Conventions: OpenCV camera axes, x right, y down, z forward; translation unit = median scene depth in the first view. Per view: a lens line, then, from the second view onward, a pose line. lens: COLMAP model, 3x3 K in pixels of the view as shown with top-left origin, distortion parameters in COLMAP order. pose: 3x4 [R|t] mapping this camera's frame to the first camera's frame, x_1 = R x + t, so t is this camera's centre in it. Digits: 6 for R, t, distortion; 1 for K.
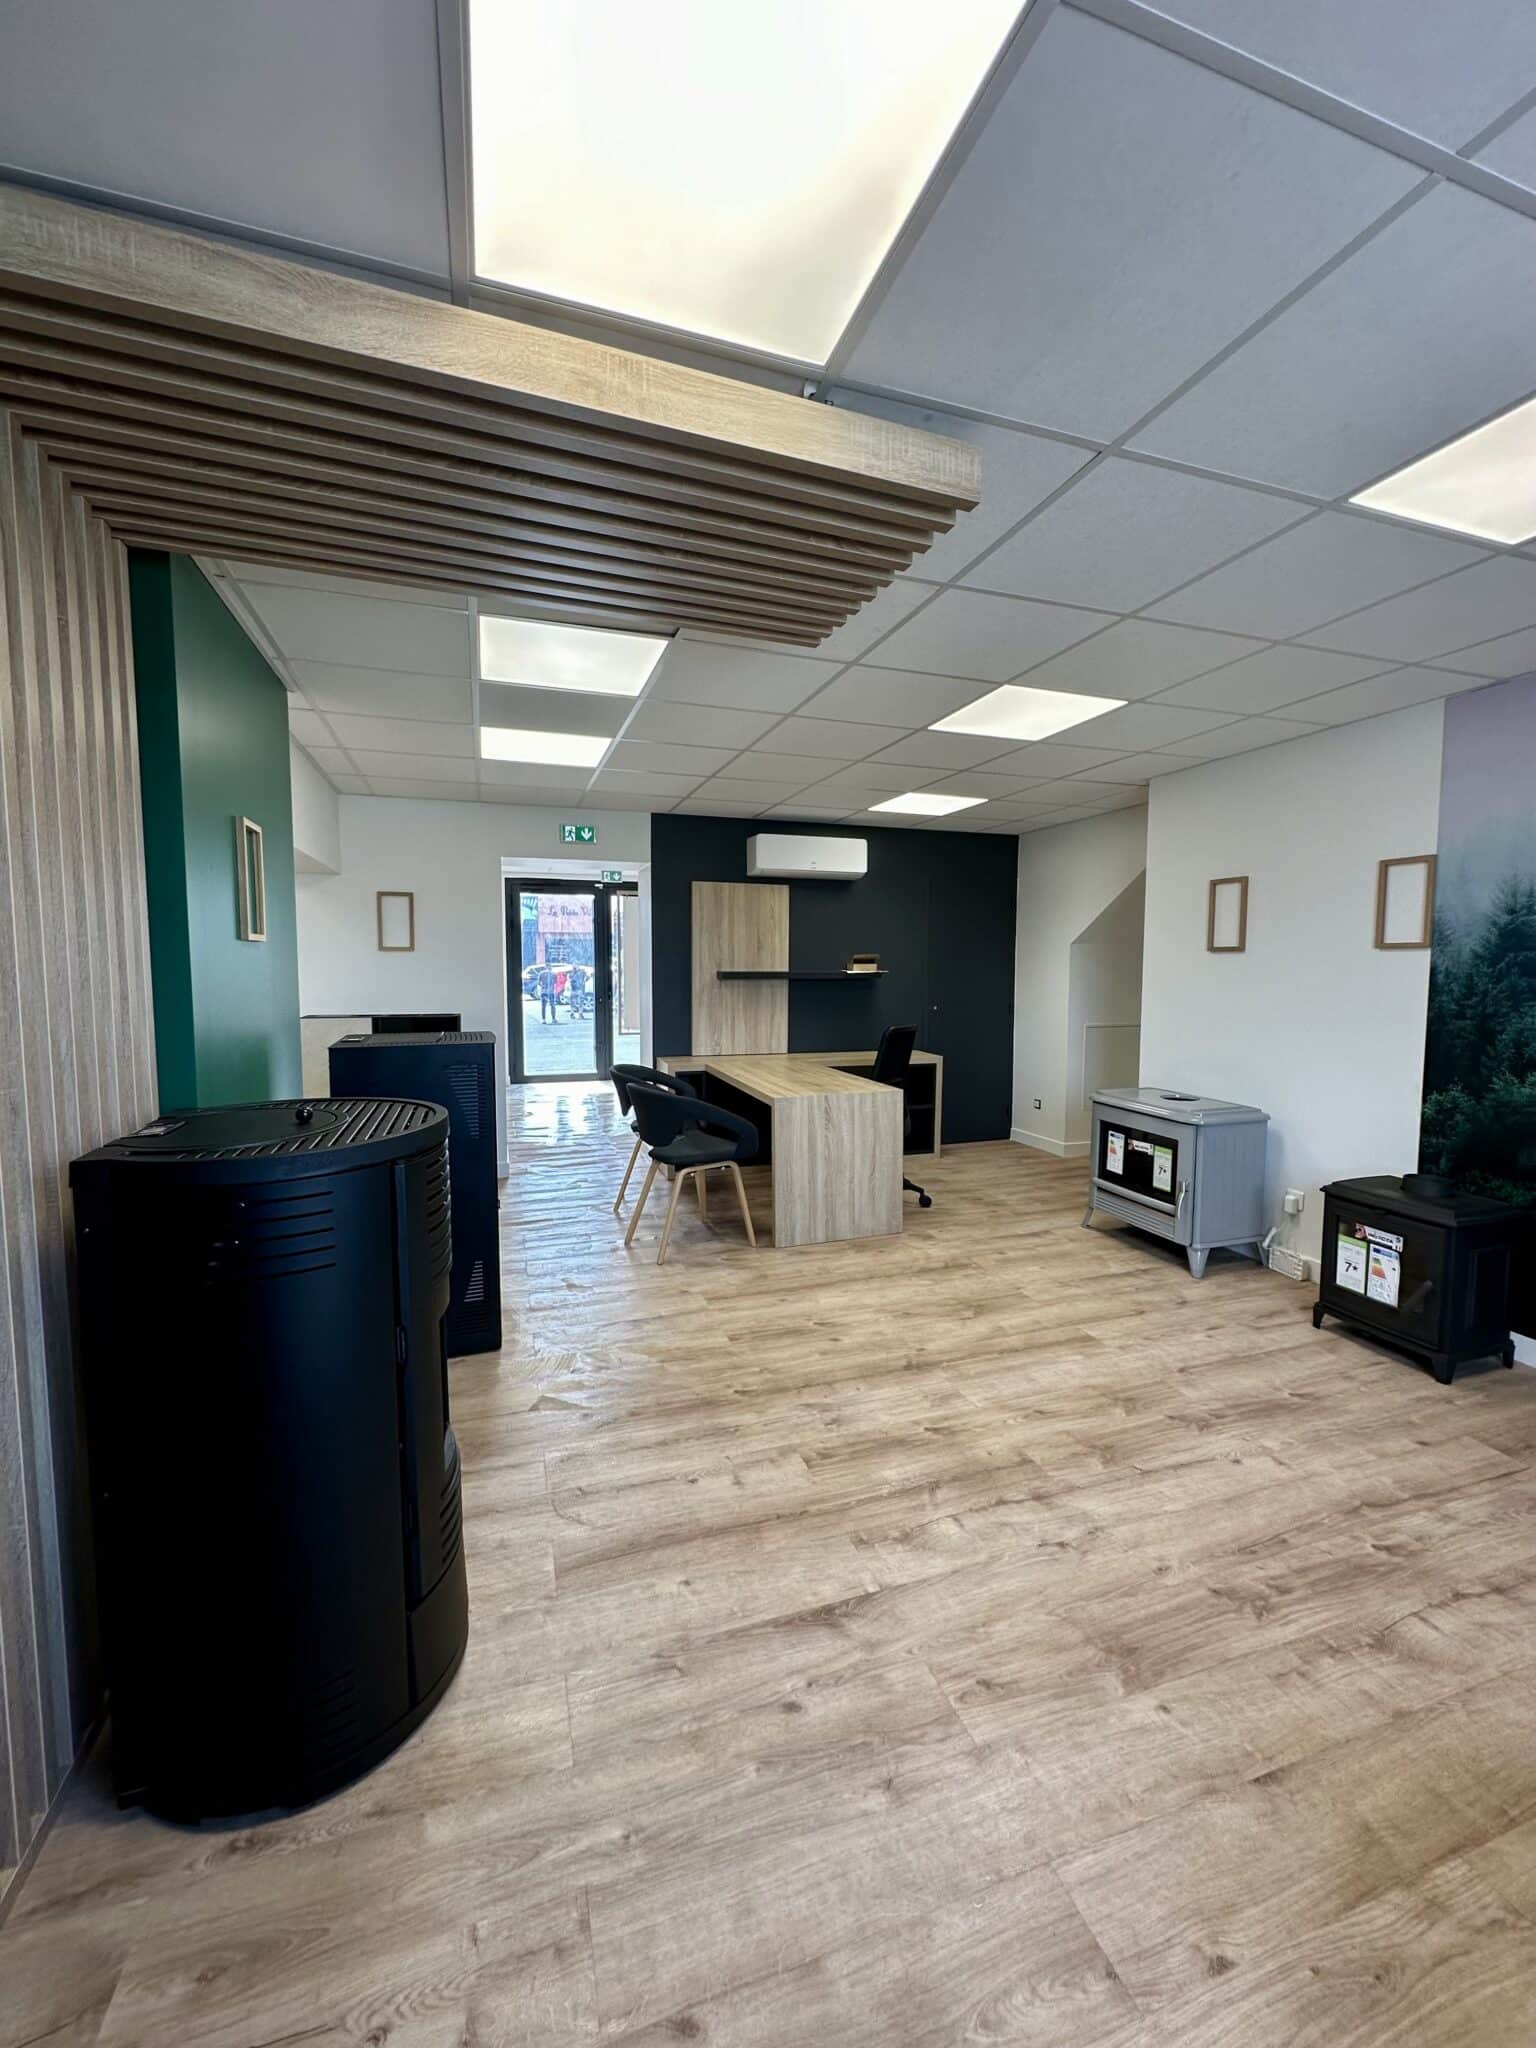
lens RADIAL K [[817.9, 0, 768.0], [0, 817.9, 1024.0], [0, 0, 1]] dist [0.000188, 0.000010]
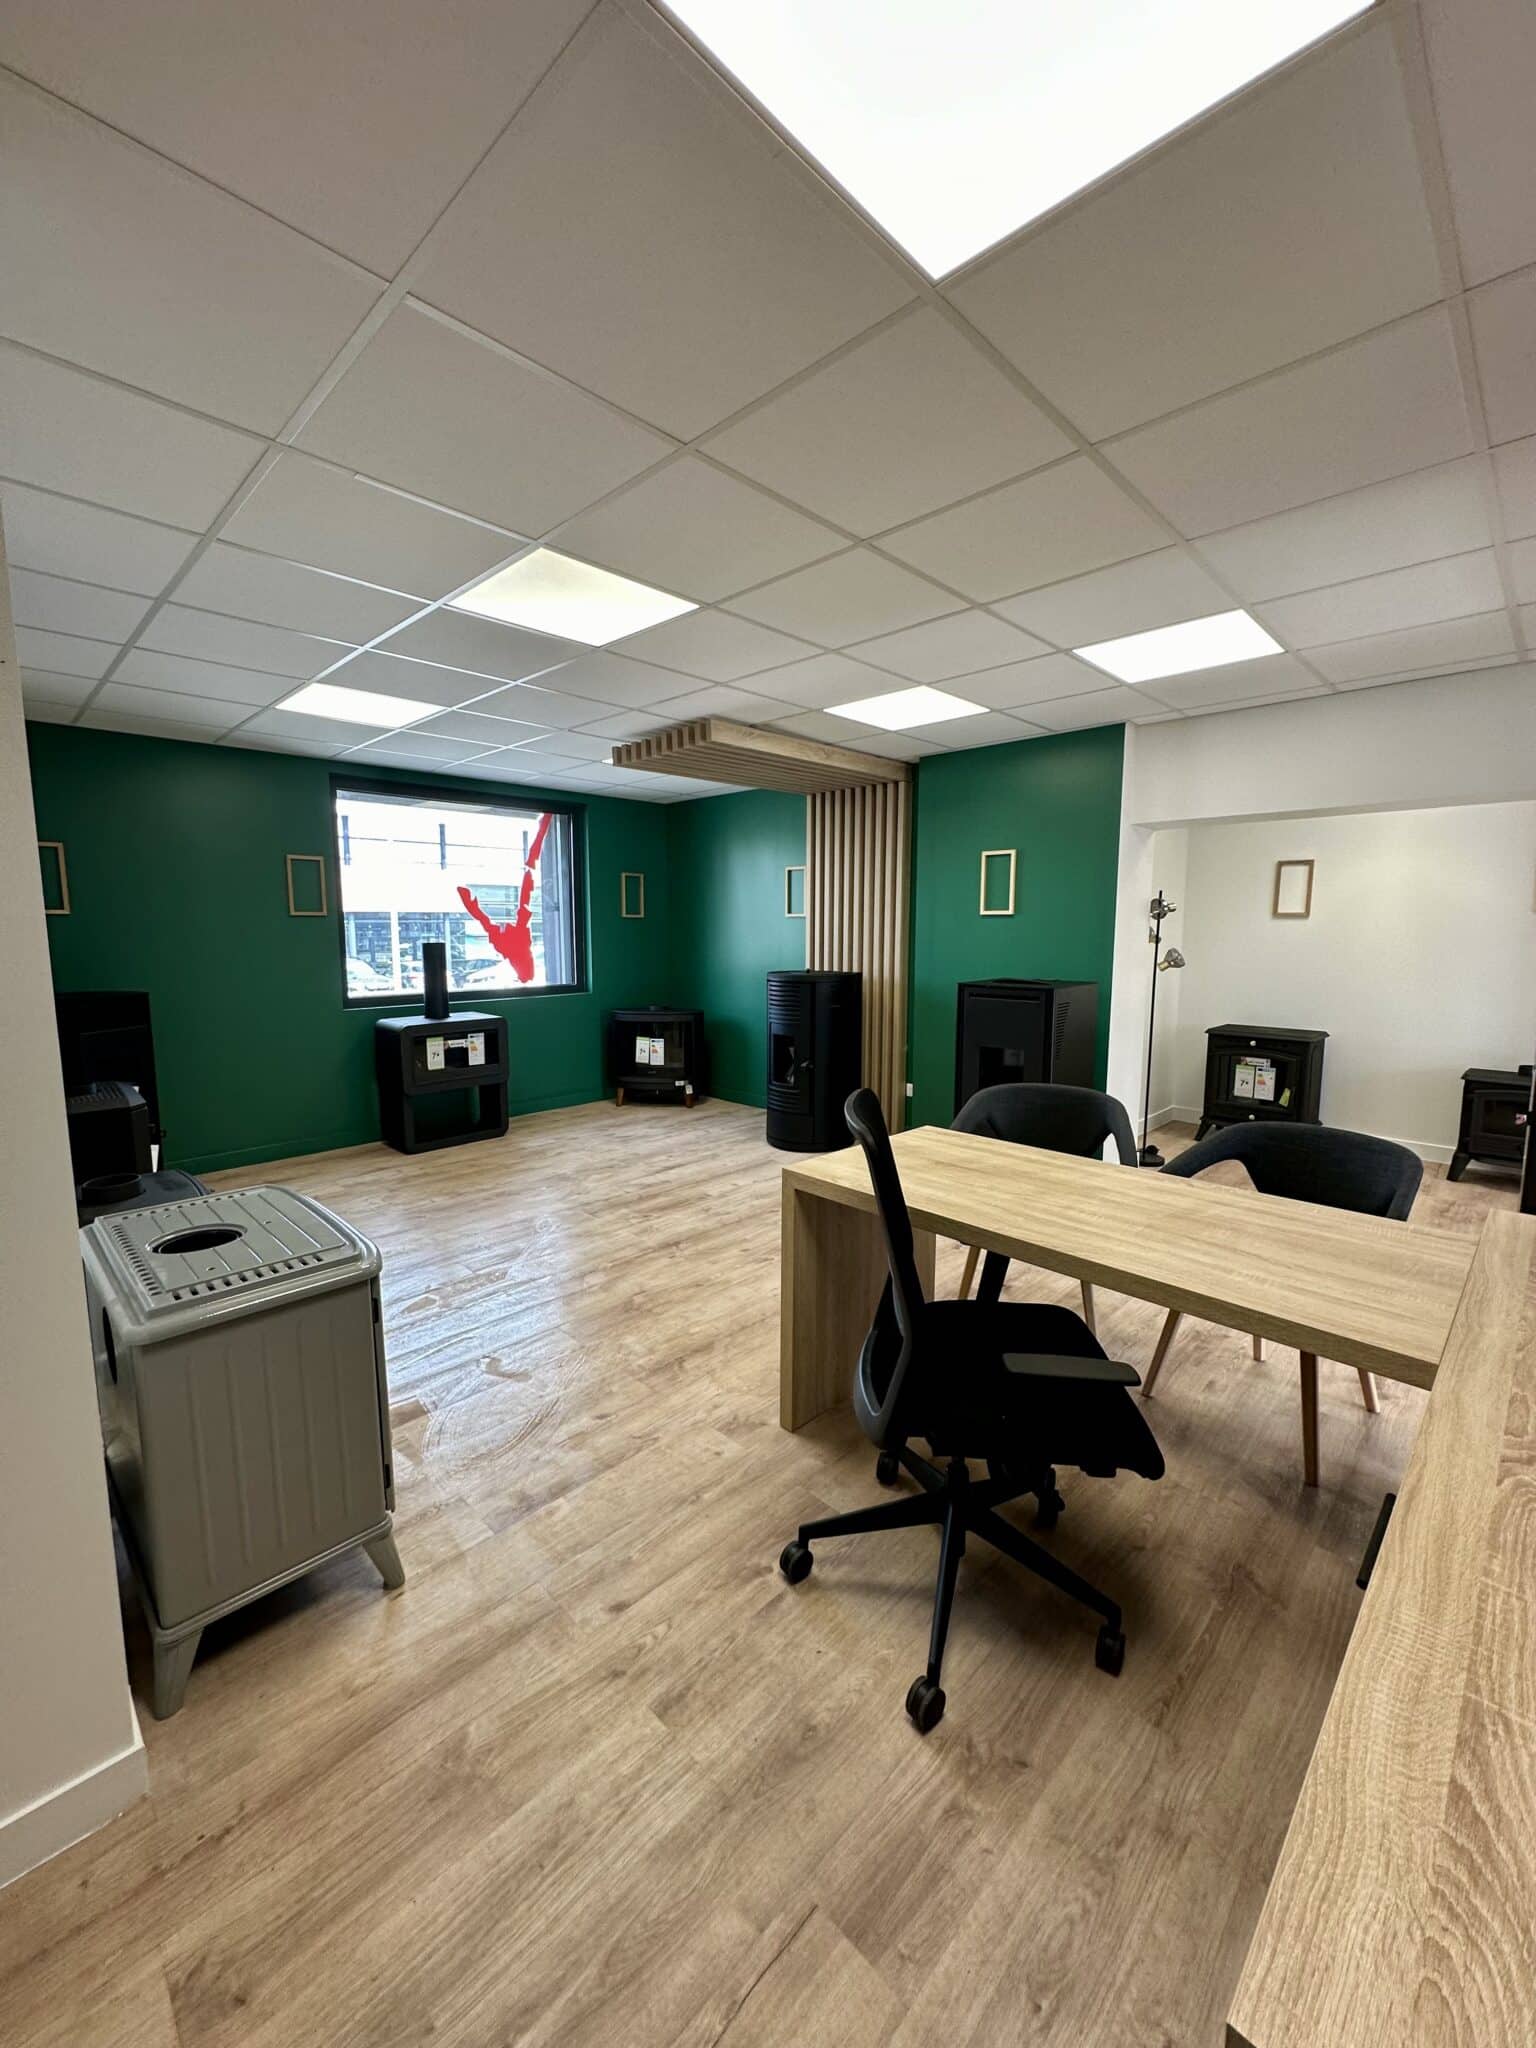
lens RADIAL K [[817.9, 0, 768.0], [0, 817.9, 1024.0], [0, 0, 1]] dist [0.000188, 0.000010]
pose [[-0.893040, 0.054854, -0.446621, 0.641638], [-0.036650, 0.980378, 0.193692, -0.182654], [0.448482, 0.189343, -0.873506, 2.277621]]
